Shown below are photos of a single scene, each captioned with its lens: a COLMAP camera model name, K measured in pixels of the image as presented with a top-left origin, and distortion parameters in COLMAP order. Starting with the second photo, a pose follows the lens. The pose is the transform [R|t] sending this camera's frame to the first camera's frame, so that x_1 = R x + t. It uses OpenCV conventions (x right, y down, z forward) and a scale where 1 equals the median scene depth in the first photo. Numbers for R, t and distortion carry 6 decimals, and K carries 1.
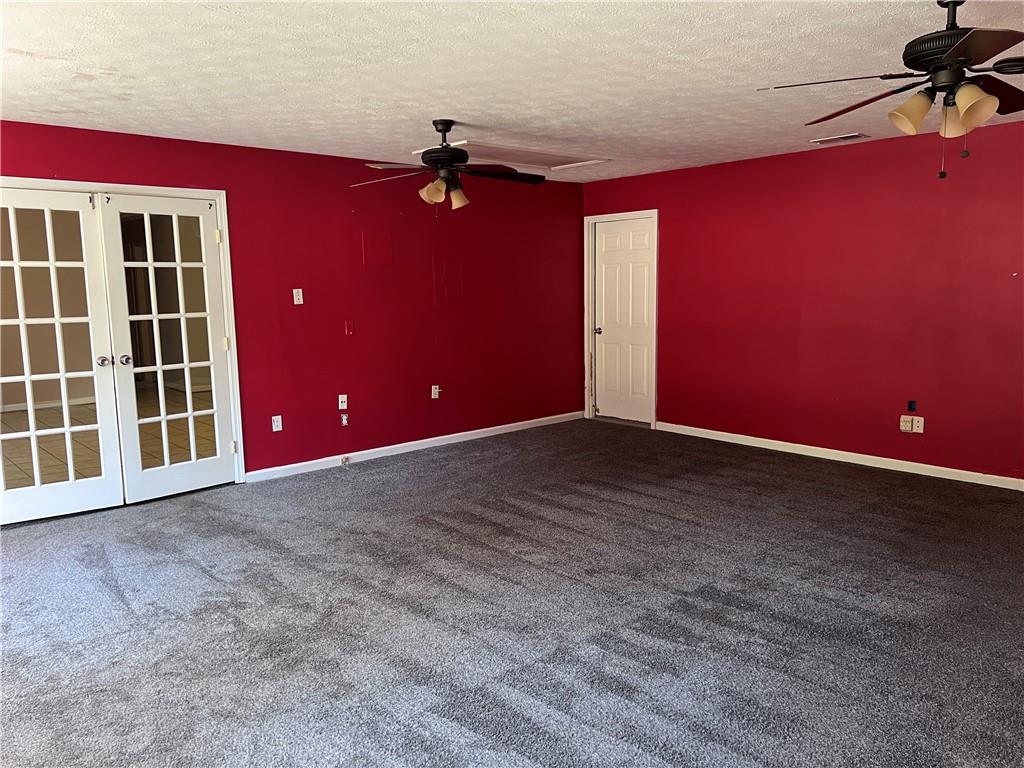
lens RADIAL K [[764.3, 0, 512.0], [0, 764.3, 384.0], [0, 0, 1]] dist [0.059438, -0.051622]
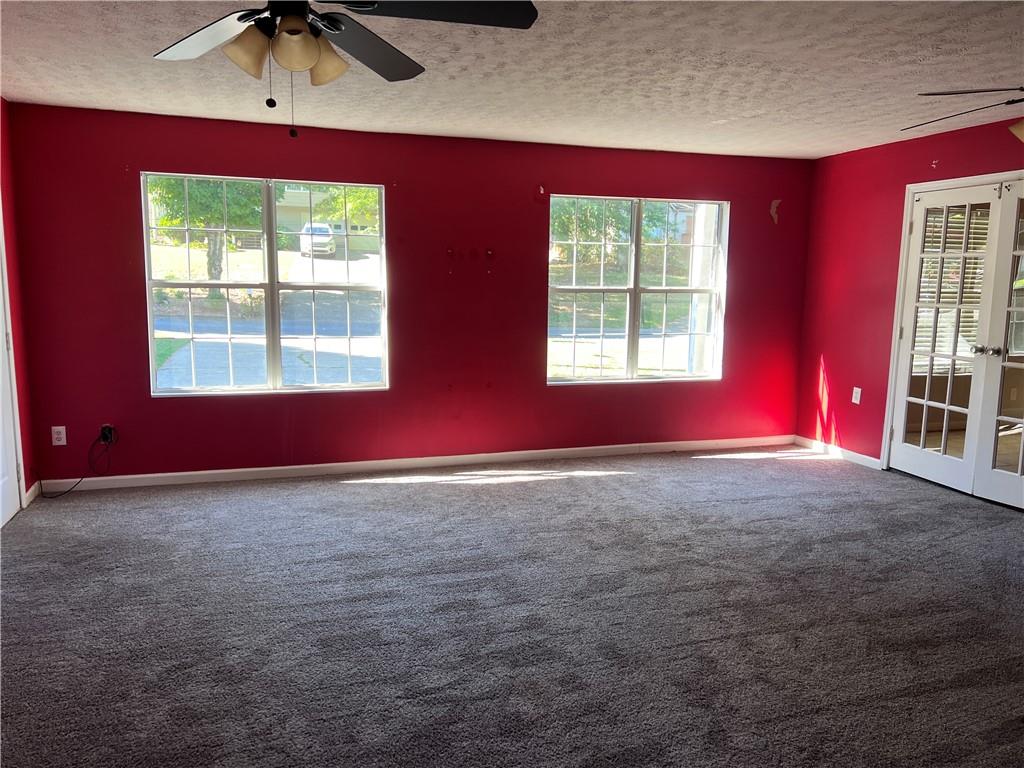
lens RADIAL K [[764.3, 0, 512.0], [0, 764.3, 384.0], [0, 0, 1]] dist [0.059438, -0.051622]
pose [[-0.368671, 0.145312, -0.918132, 0.738610], [-0.135097, 0.968843, 0.207586, -0.131805], [0.919691, 0.200568, -0.337553, 0.913390]]
